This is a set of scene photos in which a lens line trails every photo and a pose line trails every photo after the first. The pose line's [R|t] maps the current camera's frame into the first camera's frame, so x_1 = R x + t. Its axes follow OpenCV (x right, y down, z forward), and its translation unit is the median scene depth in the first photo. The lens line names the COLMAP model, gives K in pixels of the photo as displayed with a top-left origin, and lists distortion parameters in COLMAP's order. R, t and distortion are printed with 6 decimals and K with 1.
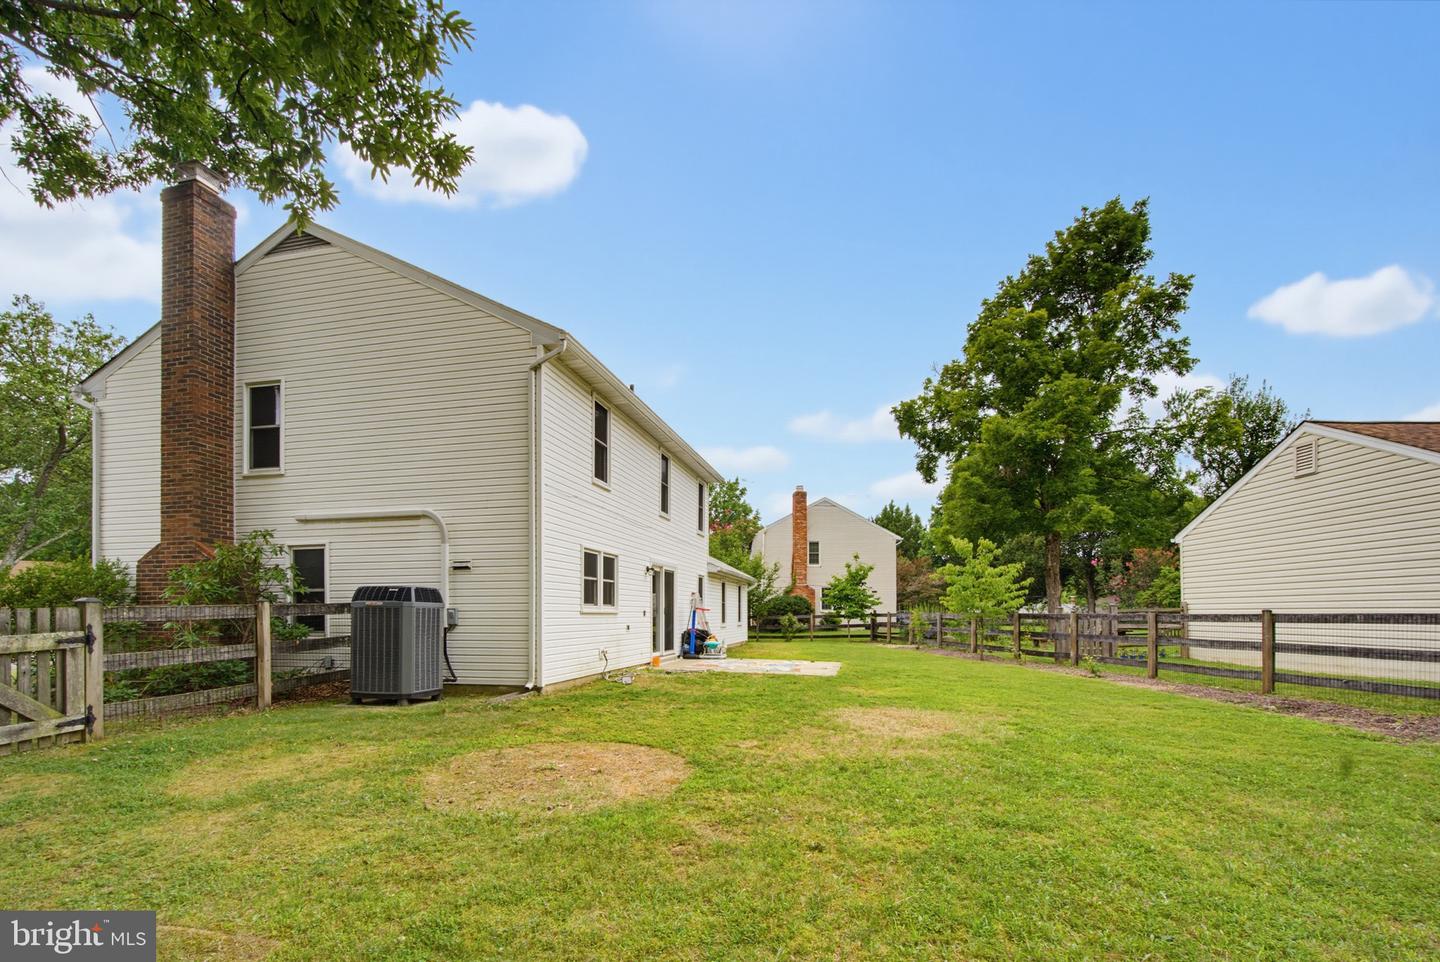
lens RADIAL K [[623.8, 0, 715.8], [0, 623.8, 488.1], [0, 0, 1]] dist [0.000343, 0.000162]
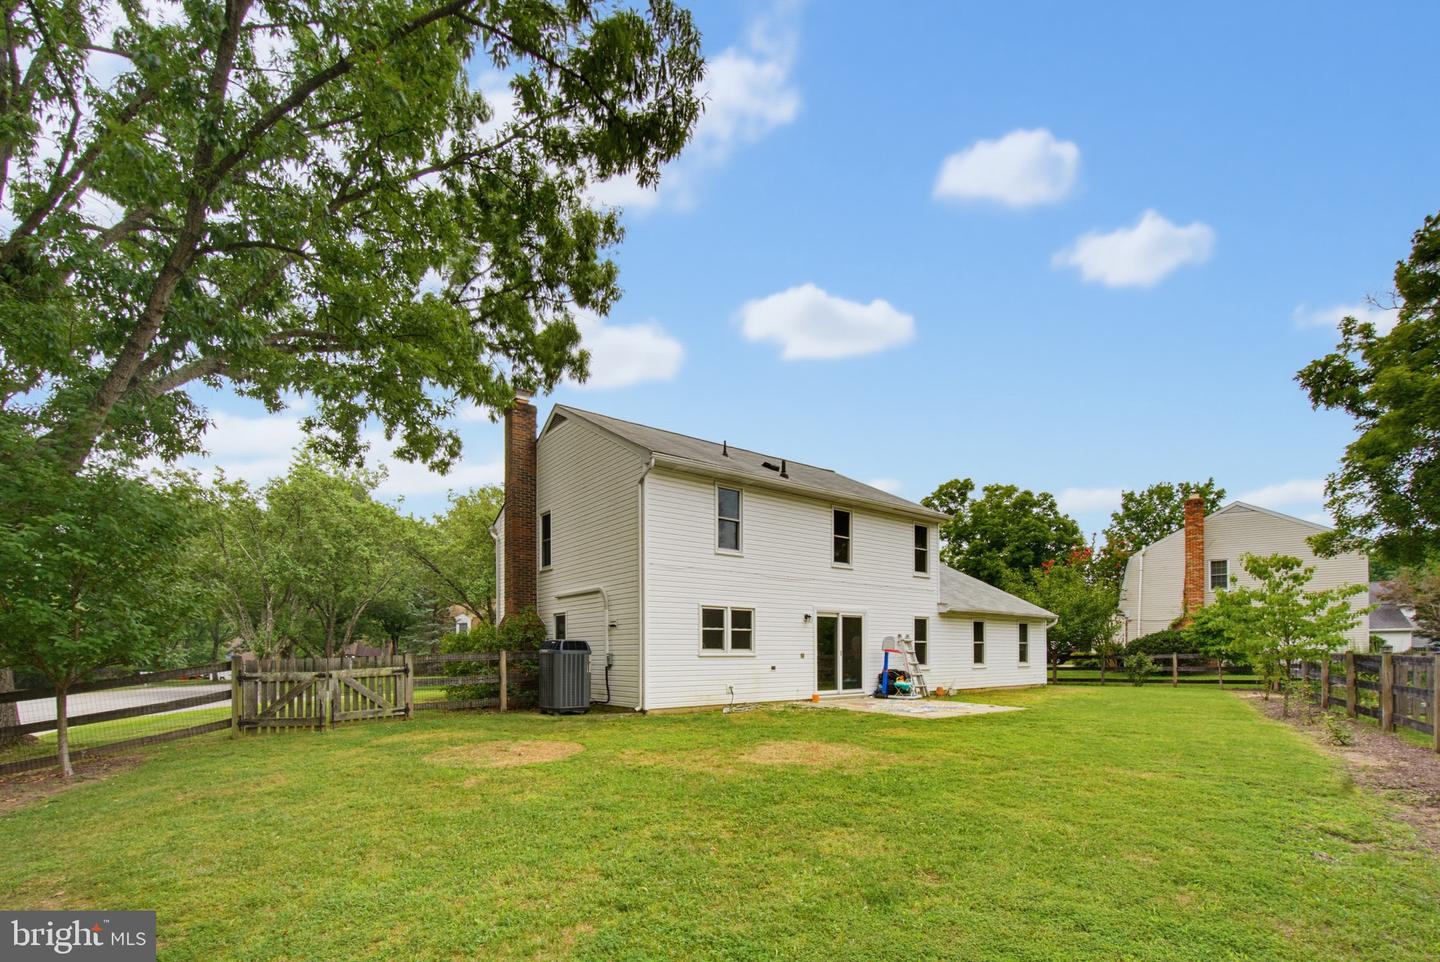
lens RADIAL K [[619.2, 0, 722.7], [0, 619.2, 485.1], [0, 0, 1]] dist [-0.004849, 0.000190]
pose [[0.788106, -0.166348, -0.592636, 0.620268], [0.126341, 0.986008, -0.108751, -0.006366], [0.602434, 0.010833, 0.798095, -0.011575]]
